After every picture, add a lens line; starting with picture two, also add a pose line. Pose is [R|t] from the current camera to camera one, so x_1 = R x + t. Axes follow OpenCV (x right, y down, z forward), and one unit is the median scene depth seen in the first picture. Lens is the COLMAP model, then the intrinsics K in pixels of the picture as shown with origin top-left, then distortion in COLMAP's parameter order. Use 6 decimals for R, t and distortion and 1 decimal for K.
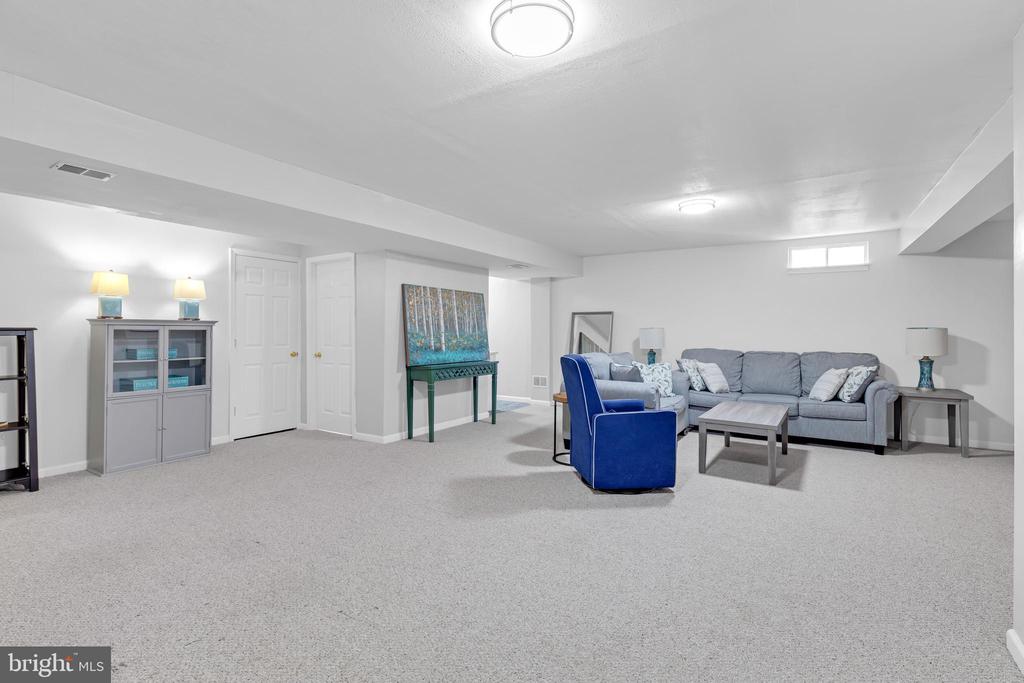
lens RADIAL K [[472.5, 0, 493.9], [0, 472.5, 338.8], [0, 0, 1]] dist [0.000249, -0.000877]
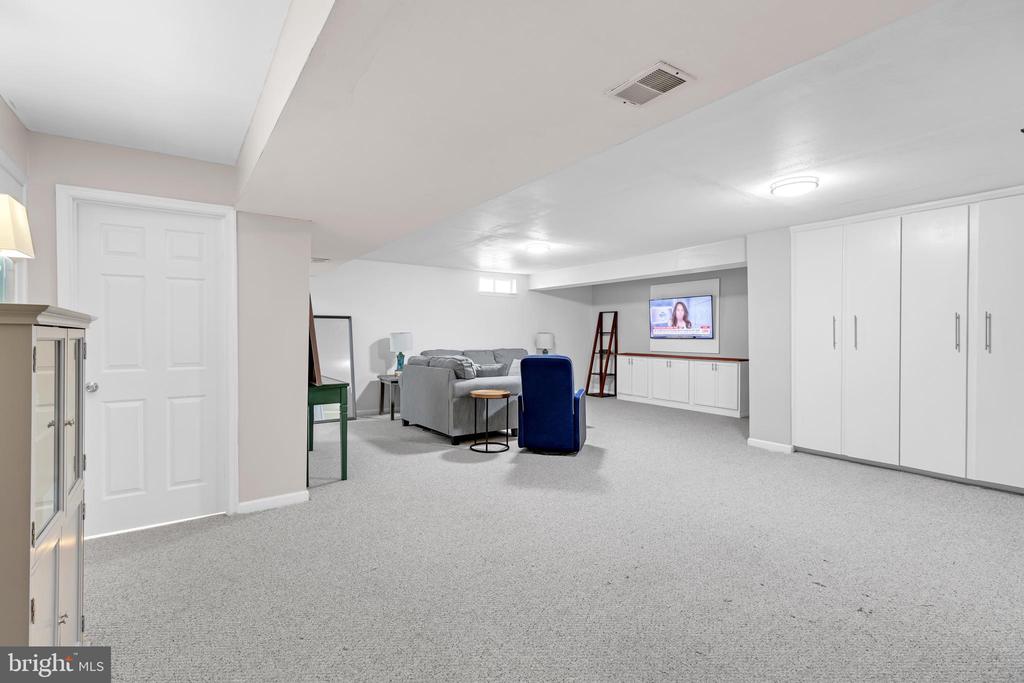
lens RADIAL K [[463.2, 0, 512.0], [0, 463.2, 341.5], [0, 0, 1]] dist [0.004096, -0.000630]
pose [[0.373486, -0.016571, 0.927488, -0.718750], [0.019388, 0.999761, 0.010055, -0.010808], [-0.927433, 0.014227, 0.373718, 0.446815]]
